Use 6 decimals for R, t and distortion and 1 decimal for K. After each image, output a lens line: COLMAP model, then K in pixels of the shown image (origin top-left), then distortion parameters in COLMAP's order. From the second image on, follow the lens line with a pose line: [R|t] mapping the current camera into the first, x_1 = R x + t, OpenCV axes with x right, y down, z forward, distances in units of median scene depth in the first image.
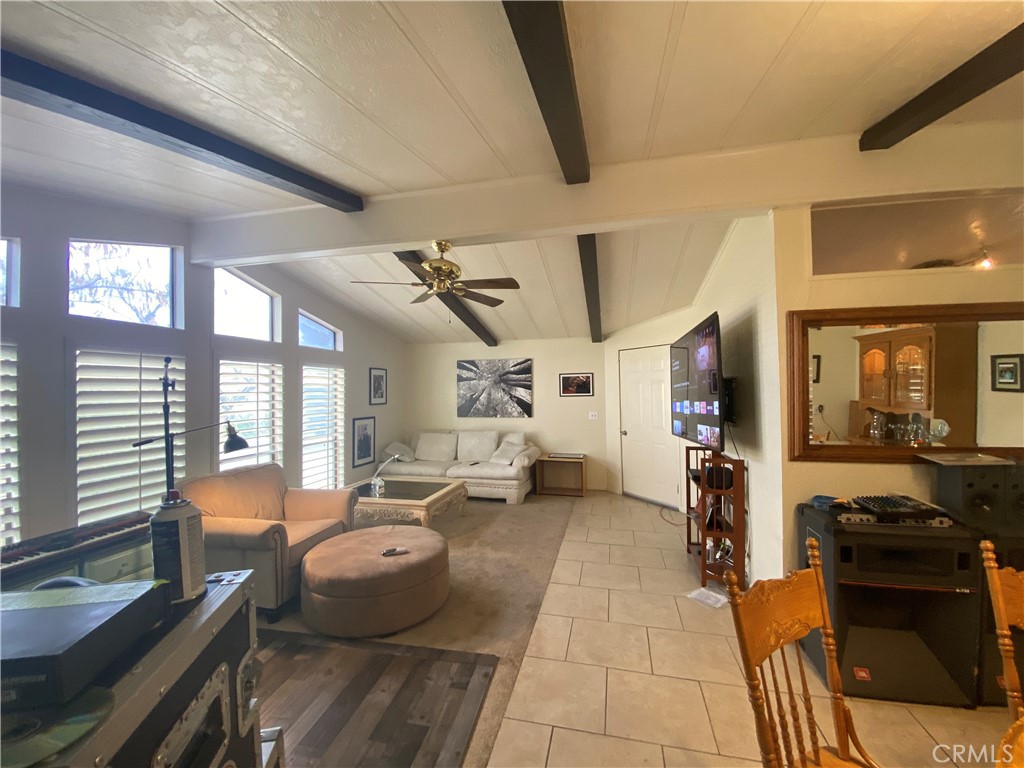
lens RADIAL K [[426.6, 0, 512.0], [0, 426.6, 384.0], [0, 0, 1]] dist [-0.000831, -0.000366]
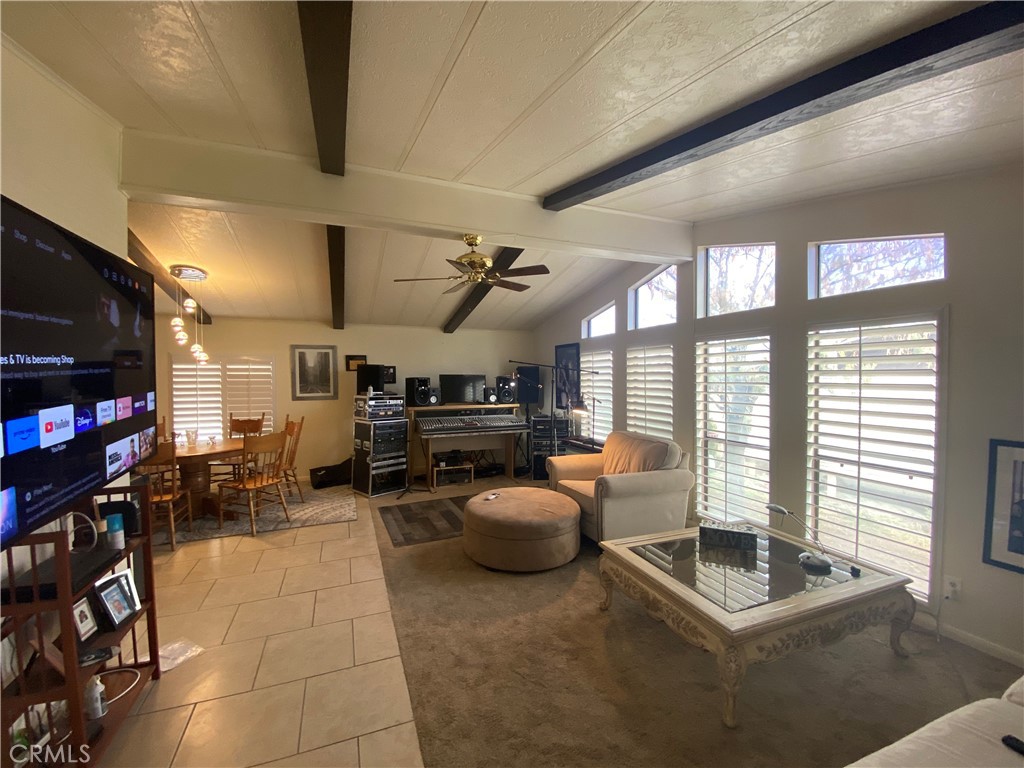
lens RADIAL K [[410.1, 0, 511.3], [0, 410.1, 397.5], [0, 0, 1]] dist [-0.000849, -0.000126]
pose [[-0.810686, 0.046525, -0.583630, 0.365643], [0.022533, 0.998578, 0.048304, 0.027139], [0.585048, 0.026008, -0.810581, 1.895817]]
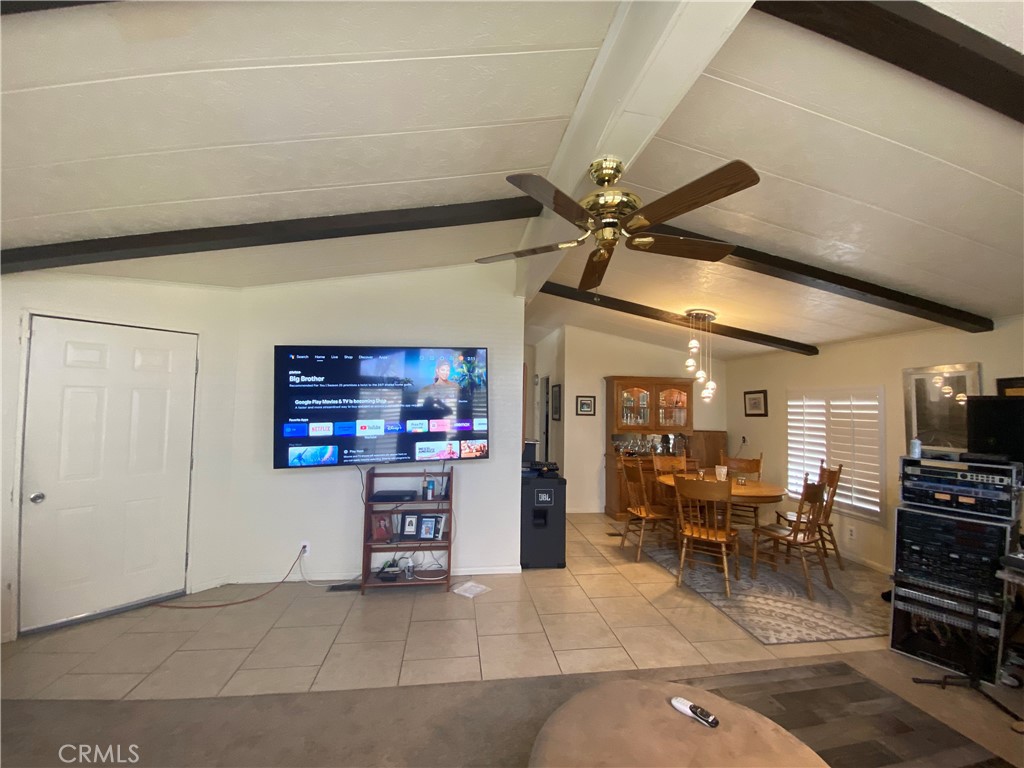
lens RADIAL K [[426.6, 0, 512.0], [0, 426.6, 384.0], [0, 0, 1]] dist [-0.000831, -0.000366]
pose [[-0.385171, 0.051100, 0.921429, -0.659572], [-0.029470, 0.997275, -0.067625, 0.020116], [-0.922375, -0.053202, -0.382616, 1.353221]]
